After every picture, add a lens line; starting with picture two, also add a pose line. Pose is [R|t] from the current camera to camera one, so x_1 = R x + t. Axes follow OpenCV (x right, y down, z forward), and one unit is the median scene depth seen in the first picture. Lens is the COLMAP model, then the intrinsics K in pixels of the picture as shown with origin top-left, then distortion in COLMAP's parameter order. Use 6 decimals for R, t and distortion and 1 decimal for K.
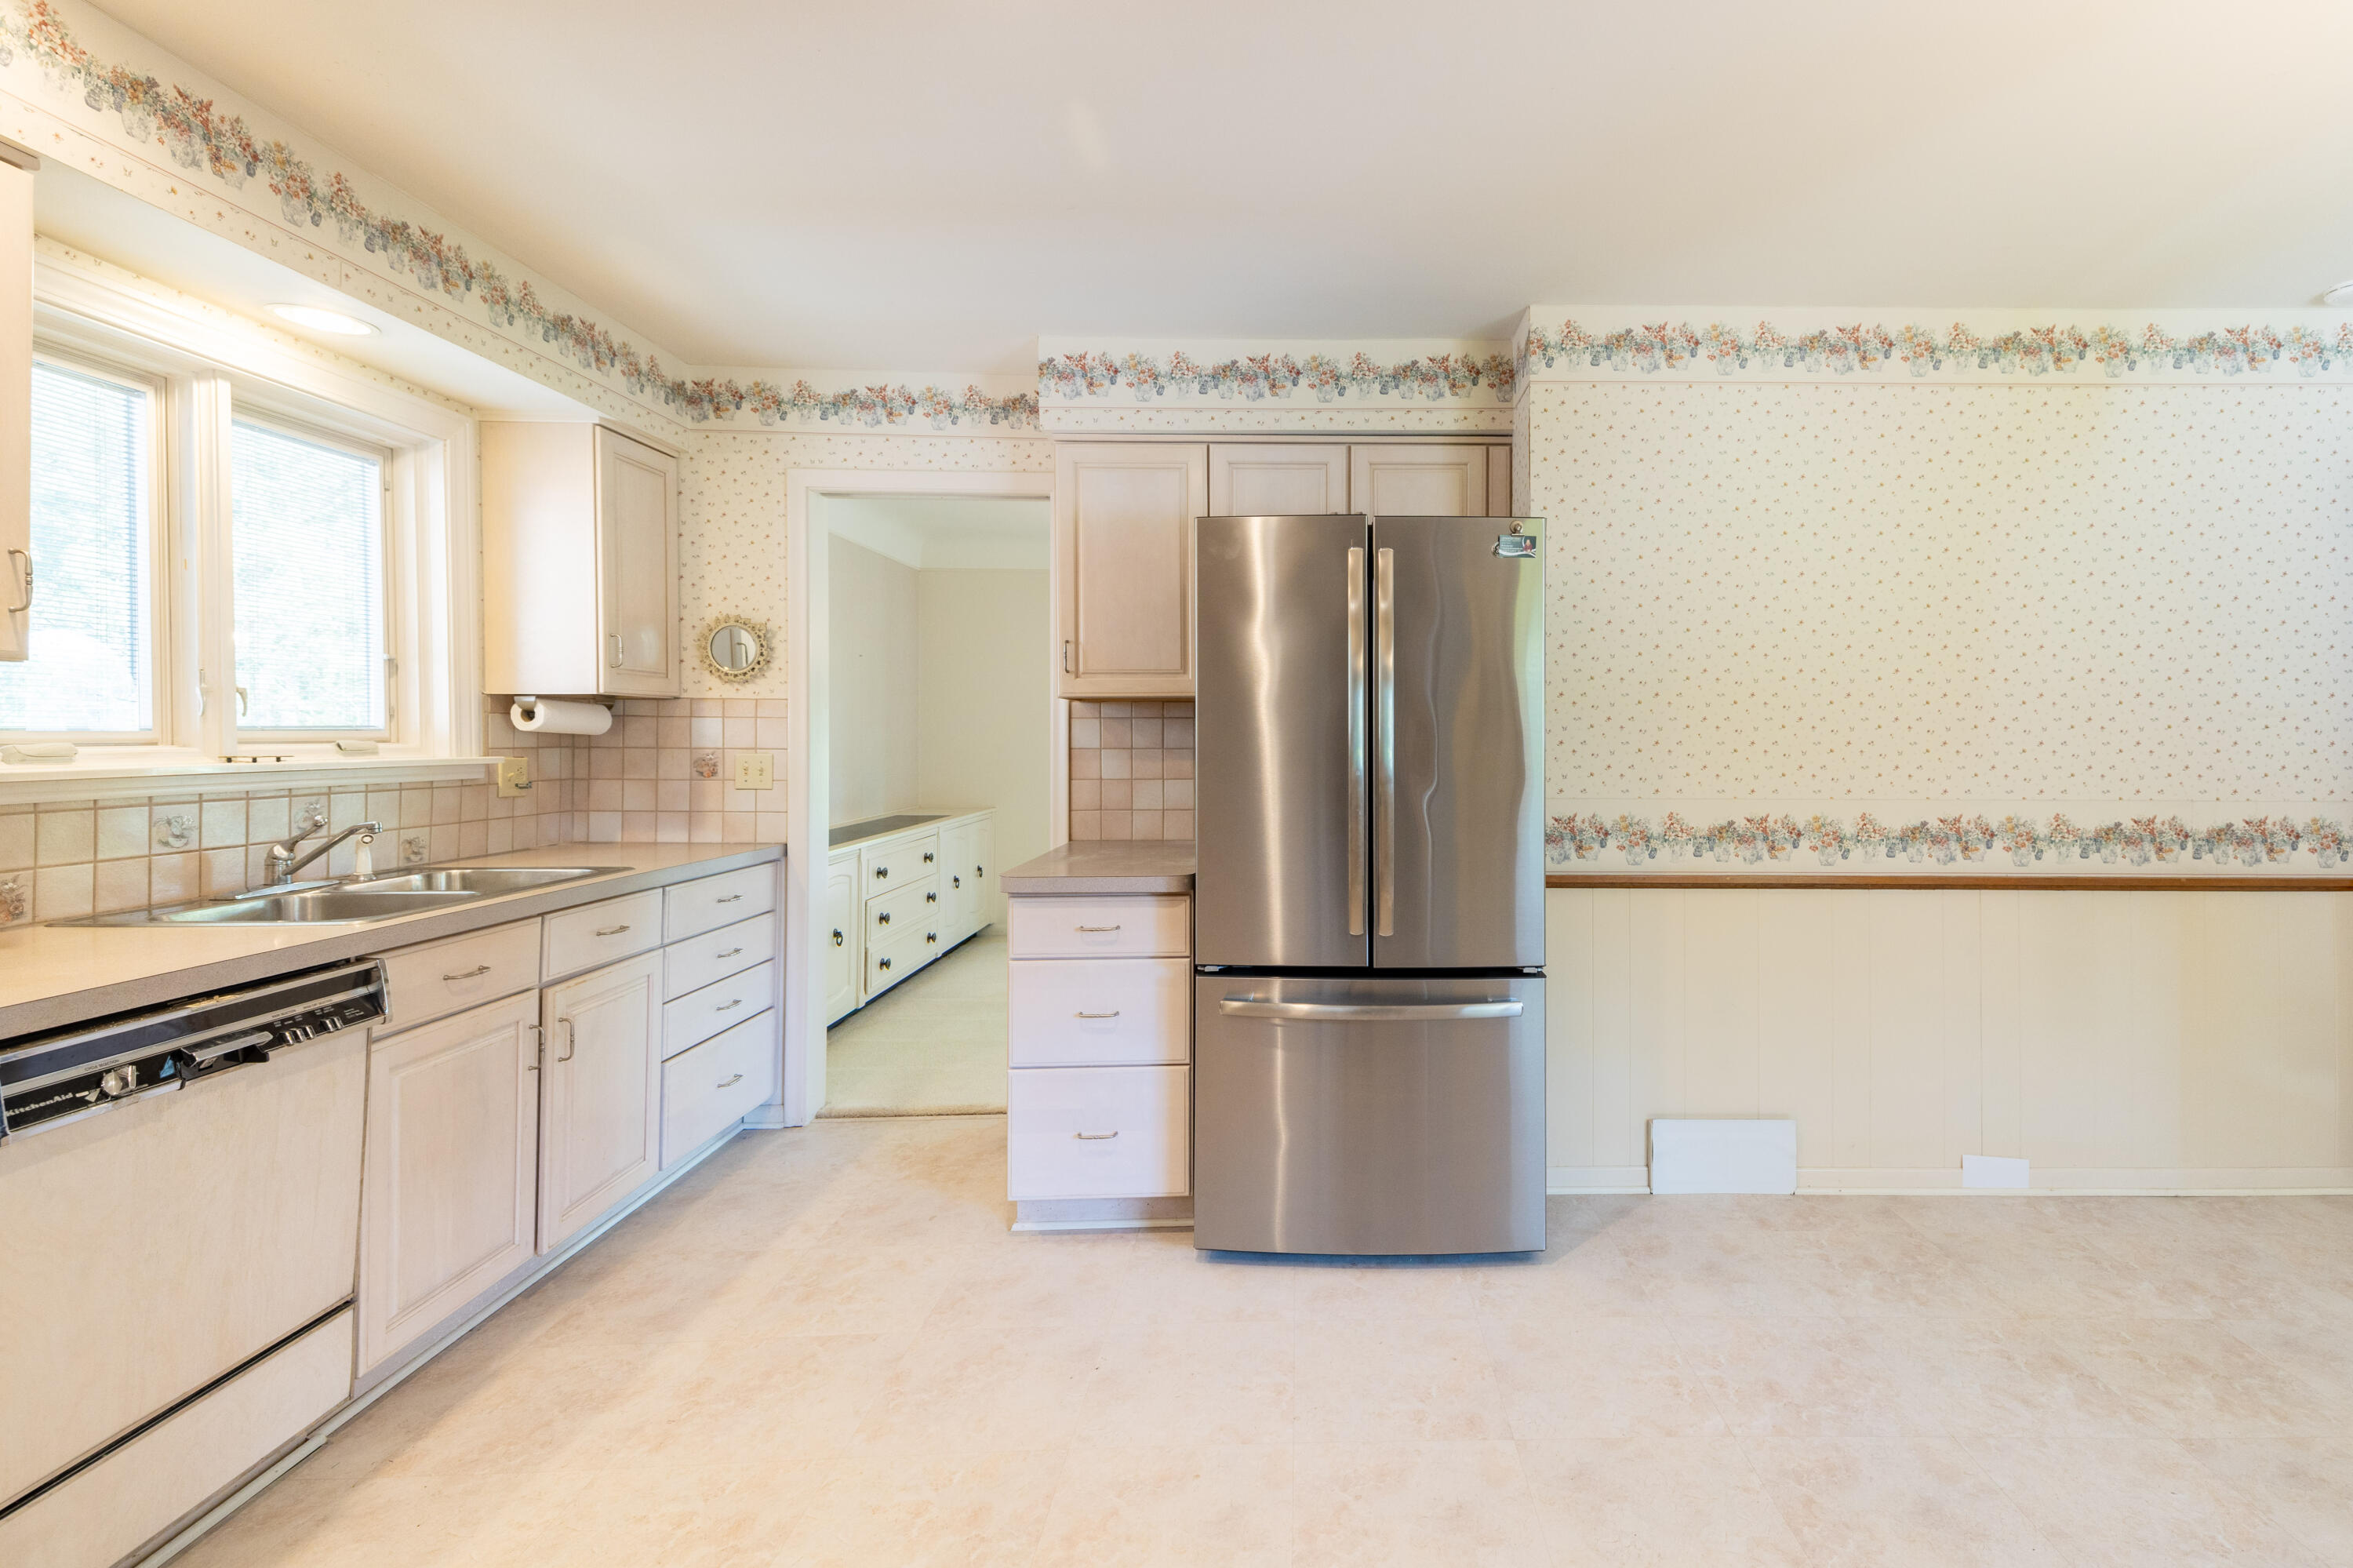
lens RADIAL K [[1086.3, 0, 1331.9], [0, 1086.3, 739.4], [0, 0, 1]] dist [0.065215, -0.024705]
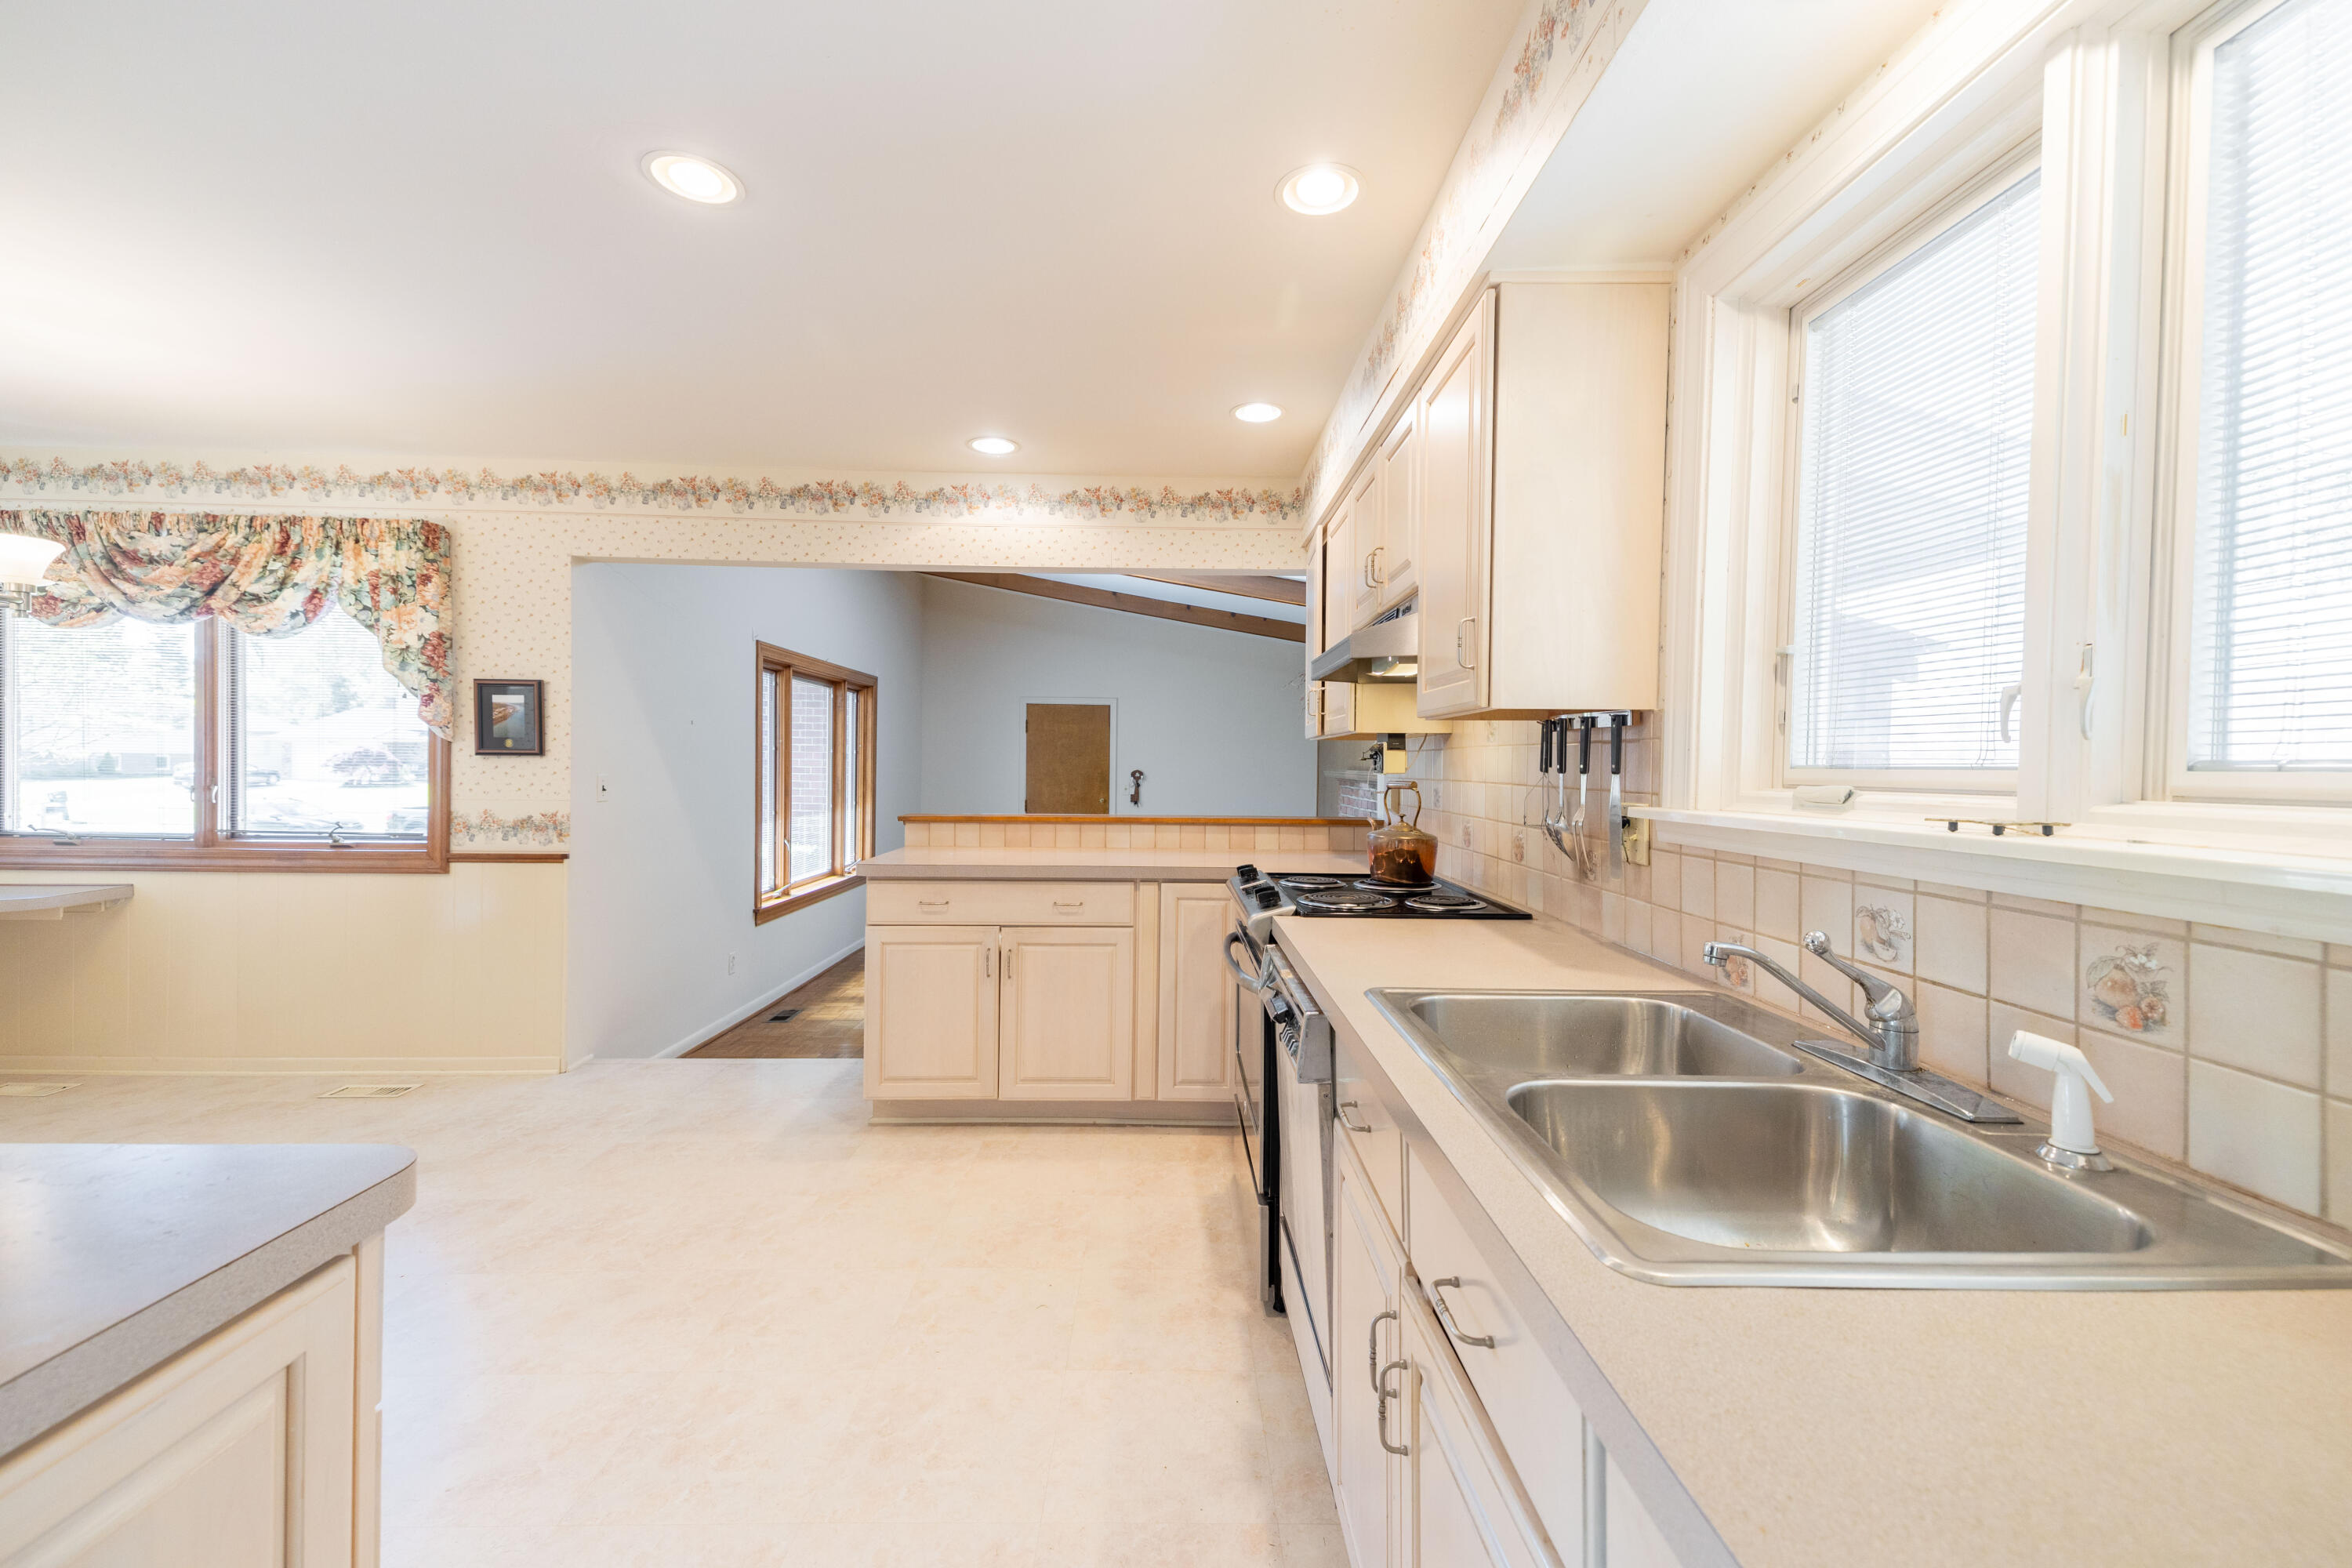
lens RADIAL K [[952.0, 0, 1176.9], [0, 952.0, 777.0], [0, 0, 1]] dist [0.054827, -0.020849]
pose [[-0.999764, -0.013429, 0.017088, -0.494081], [-0.013125, 0.999756, 0.017759, -0.005992], [-0.017323, 0.017530, -0.999696, 1.170819]]
